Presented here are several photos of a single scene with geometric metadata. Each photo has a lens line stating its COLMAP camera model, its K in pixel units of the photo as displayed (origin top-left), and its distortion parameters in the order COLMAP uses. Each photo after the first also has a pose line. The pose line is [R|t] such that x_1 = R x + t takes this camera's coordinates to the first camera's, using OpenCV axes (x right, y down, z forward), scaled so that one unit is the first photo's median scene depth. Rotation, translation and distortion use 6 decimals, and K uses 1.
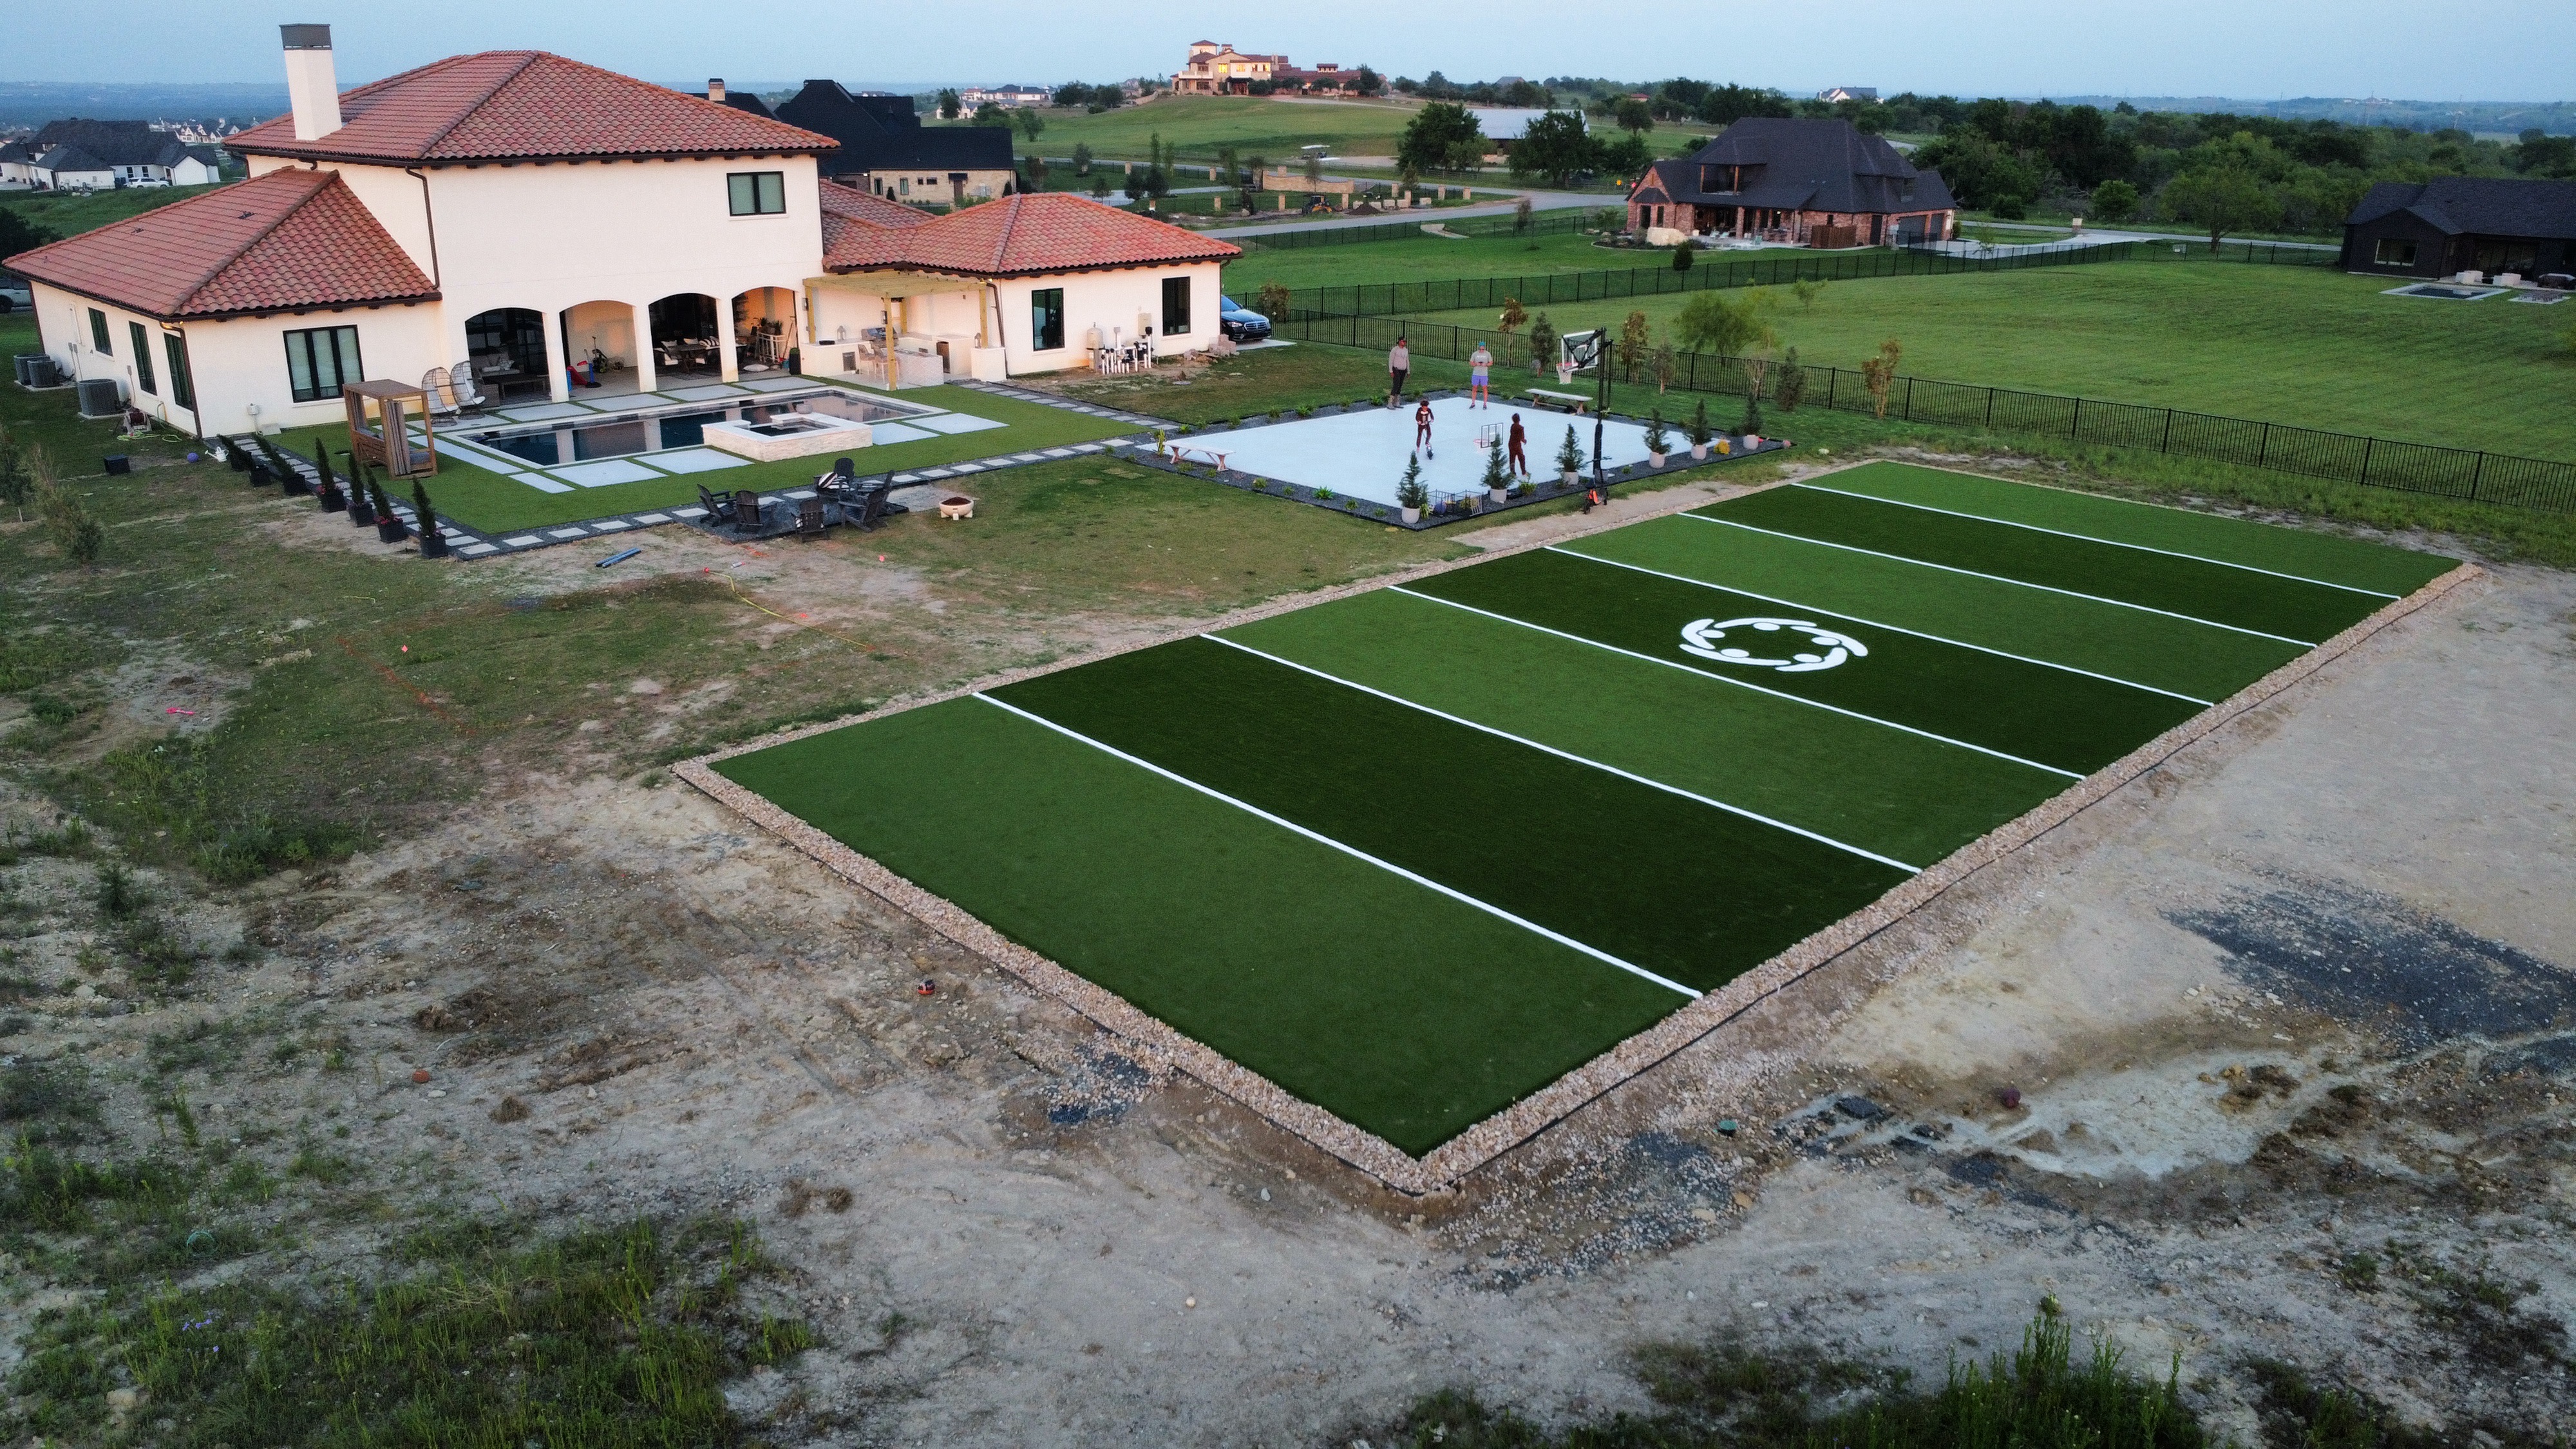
lens RADIAL K [[1872.2, 0, 1288.0], [0, 1872.2, 724.5], [0, 0, 1]] dist [-0.034032, -0.011844]
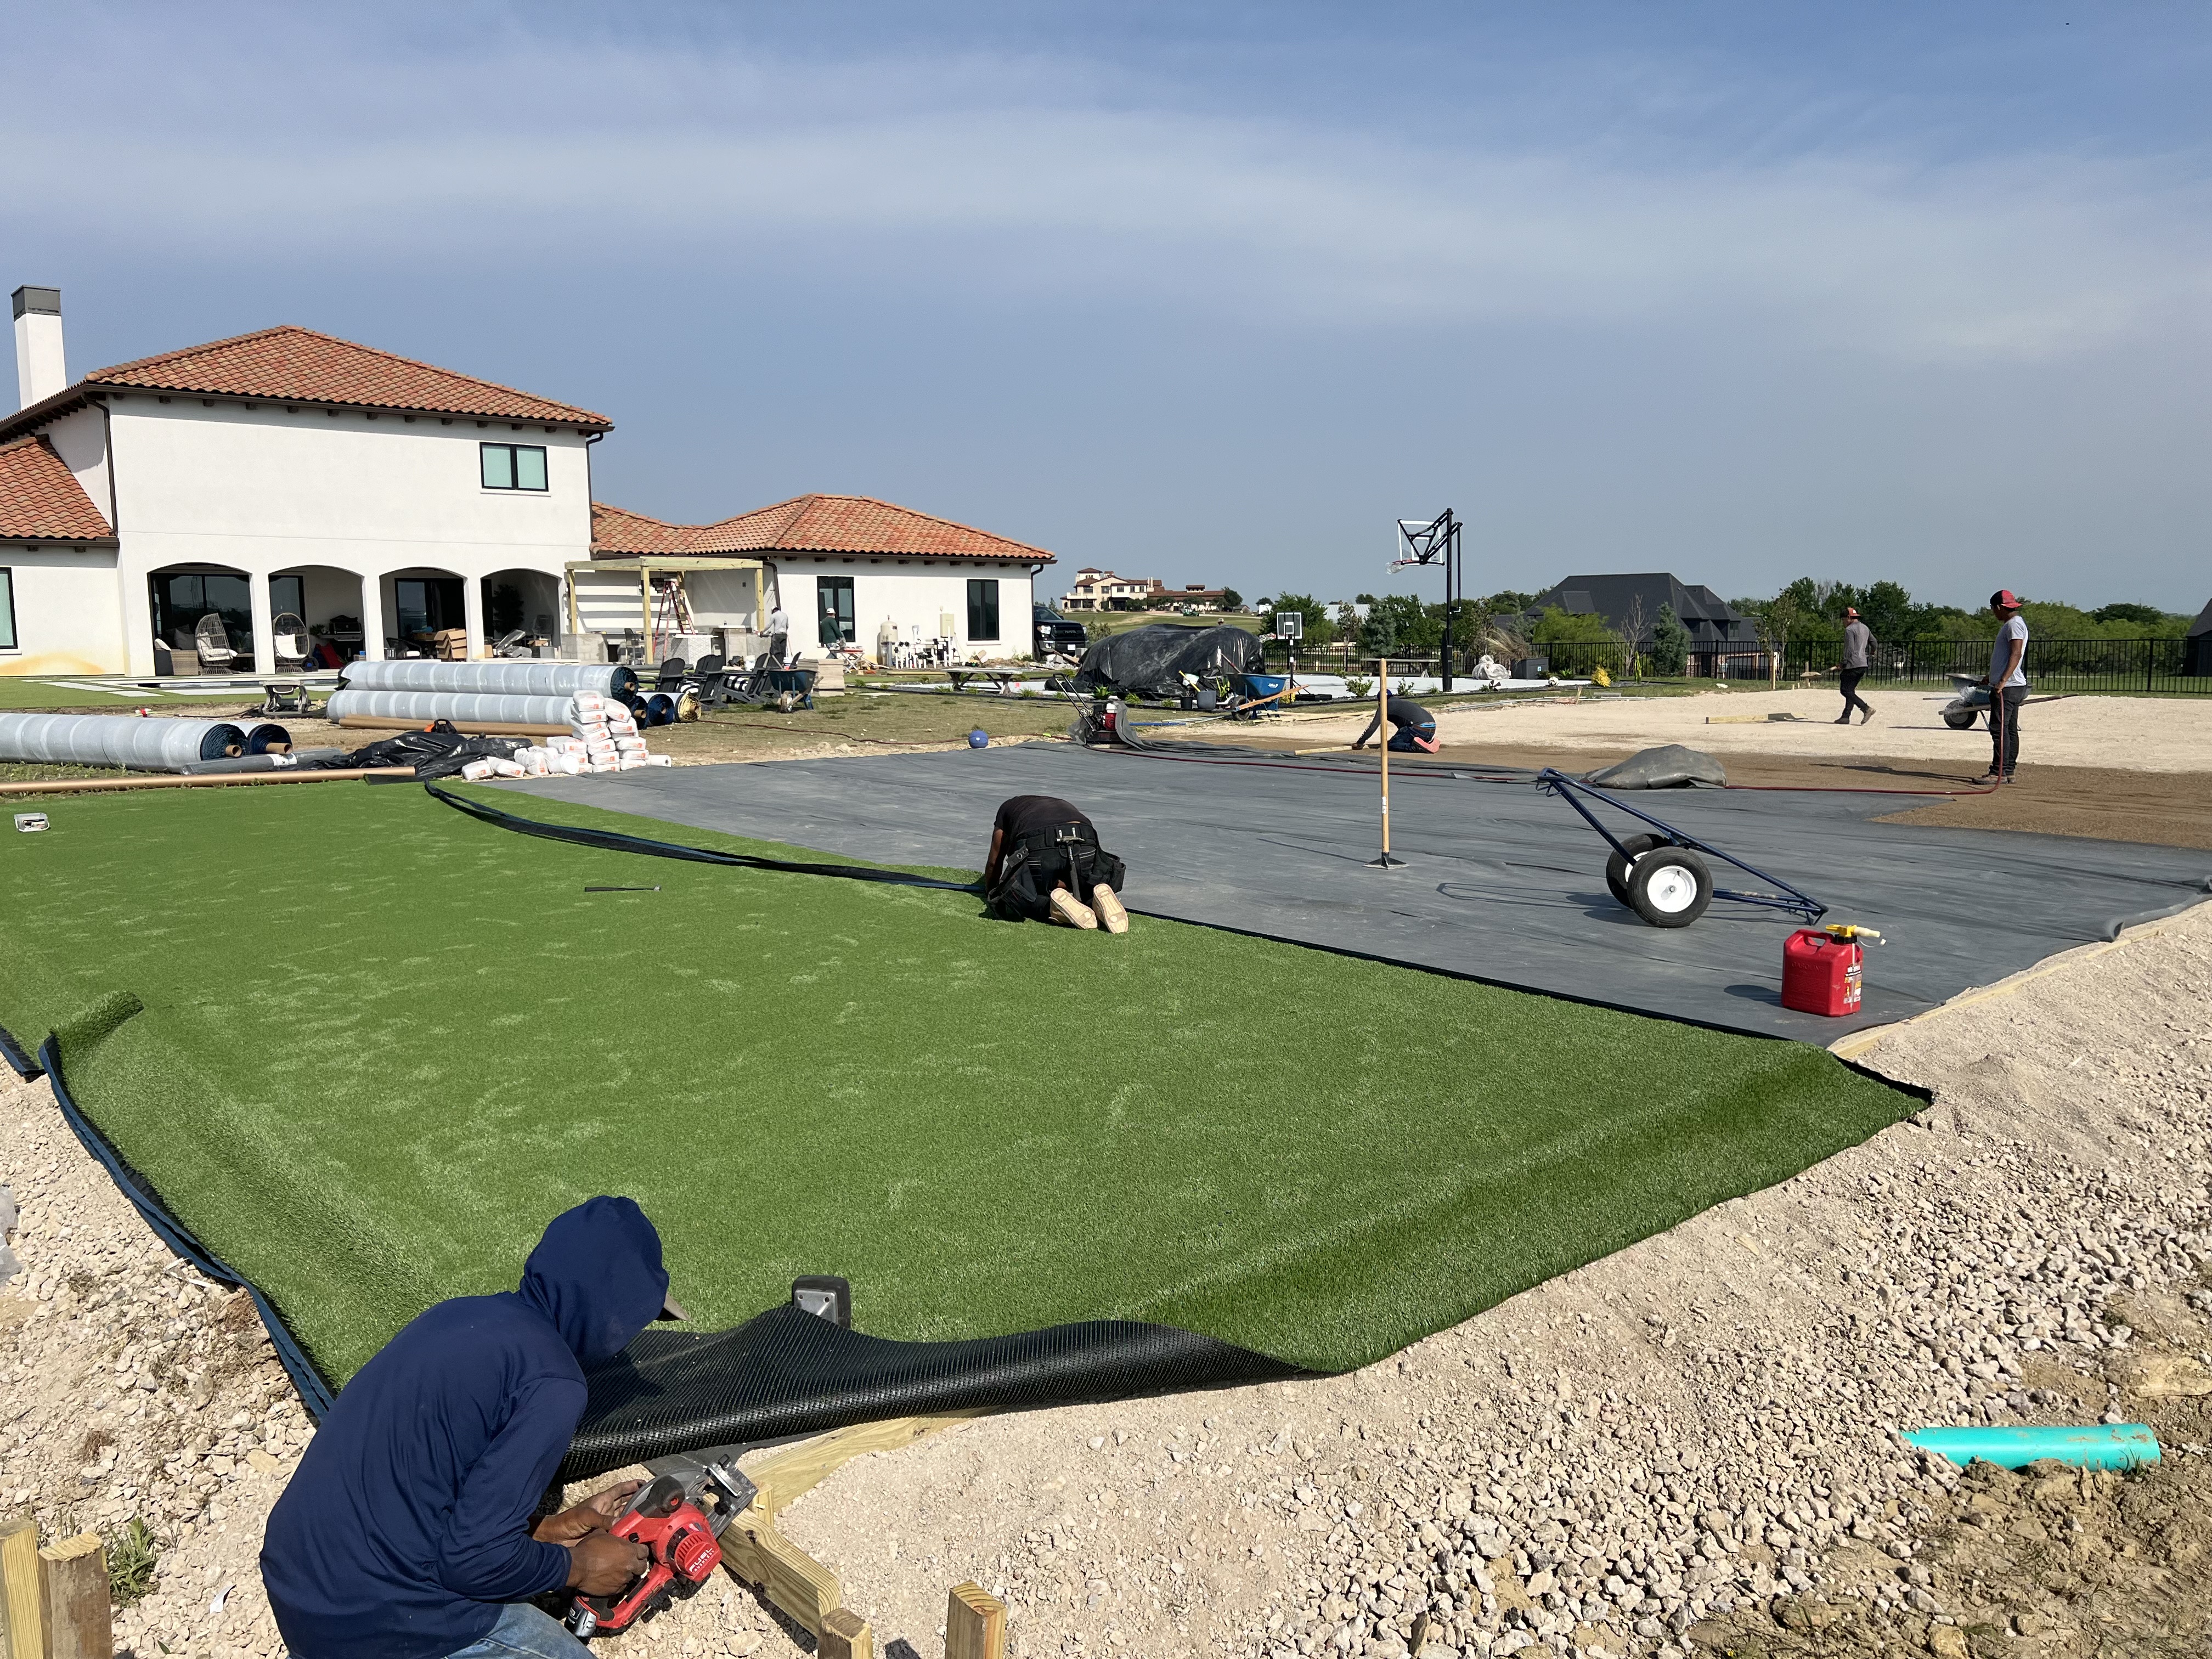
lens RADIAL K [[1624.2, 0, 1106.0], [0, 1624.2, 829.5], [0, 0, 1]] dist [0.042891, 0.000318]
pose [[0.998998, -0.012489, -0.042984, 0.056234], [0.002846, 0.976067, -0.217452, 0.095401], [0.044671, 0.217112, 0.975124, 0.384843]]
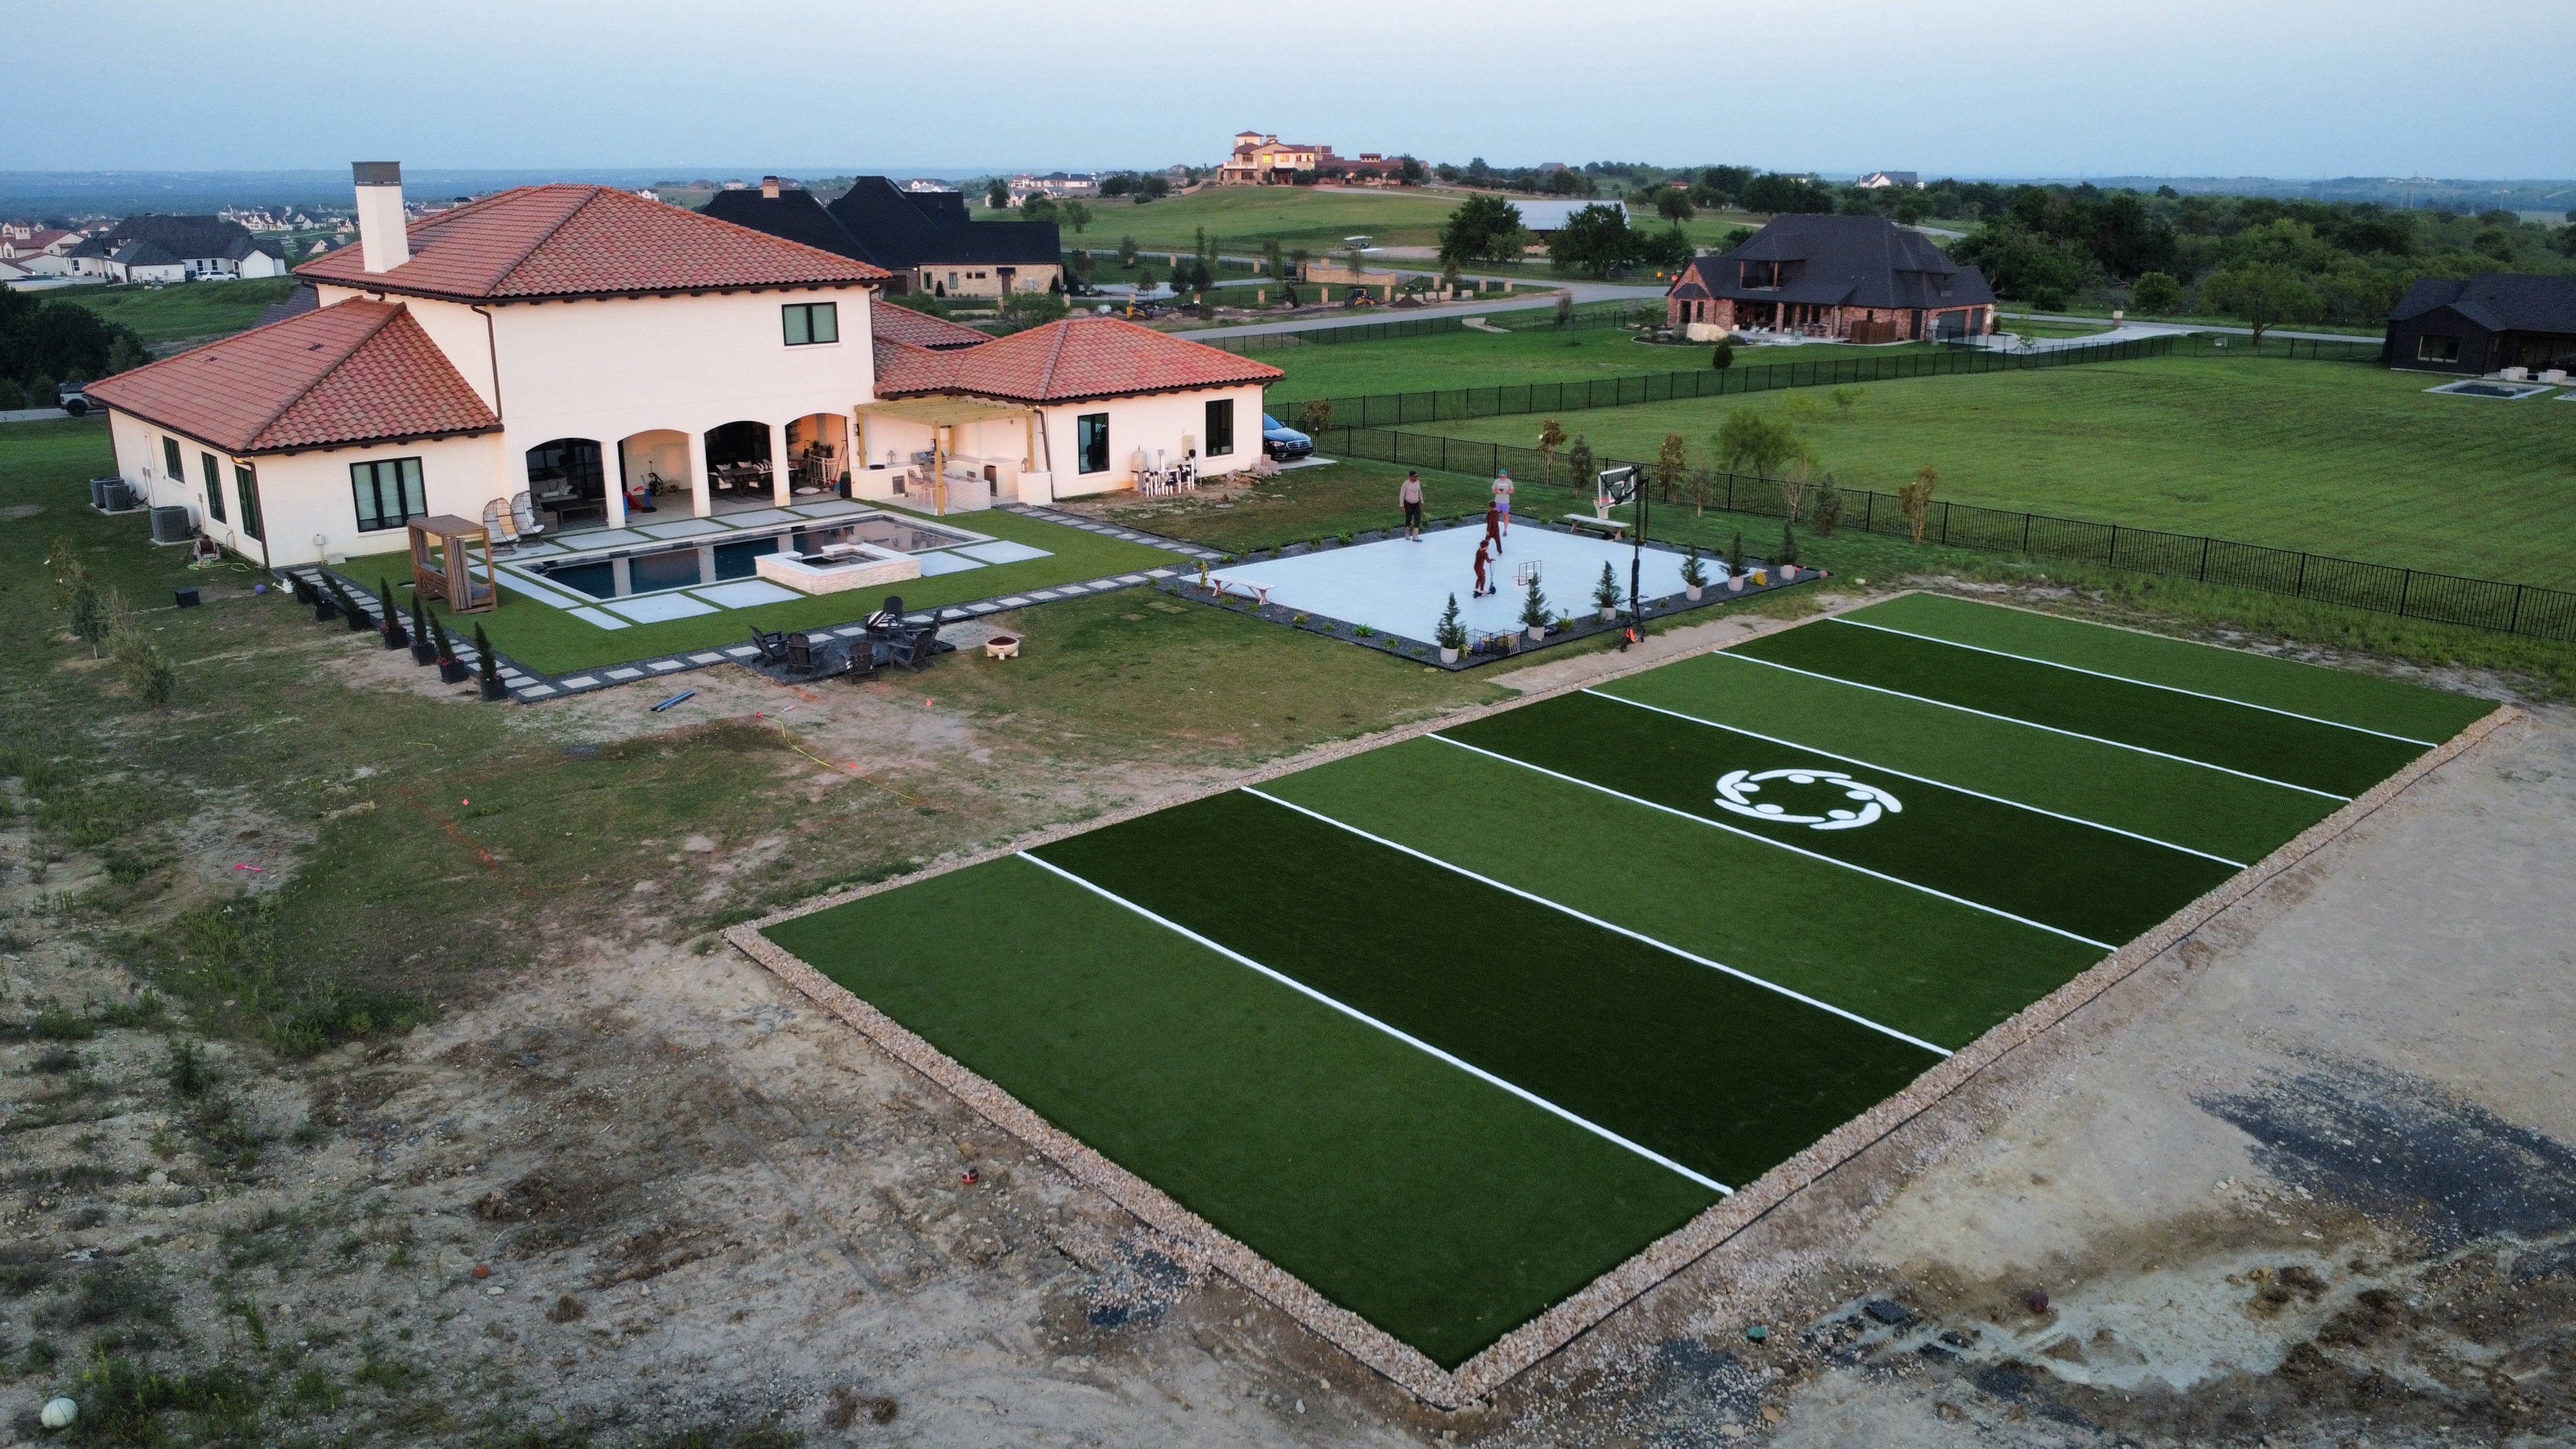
lens RADIAL K [[1872.2, 0, 1288.0], [0, 1872.2, 724.5], [0, 0, 1]] dist [-0.034032, -0.011844]
pose [[0.999736, 0.002196, -0.022890, 0.001664], [-0.003092, 0.999227, -0.039187, -0.037314], [0.022786, 0.039247, 0.998970, -0.014378]]
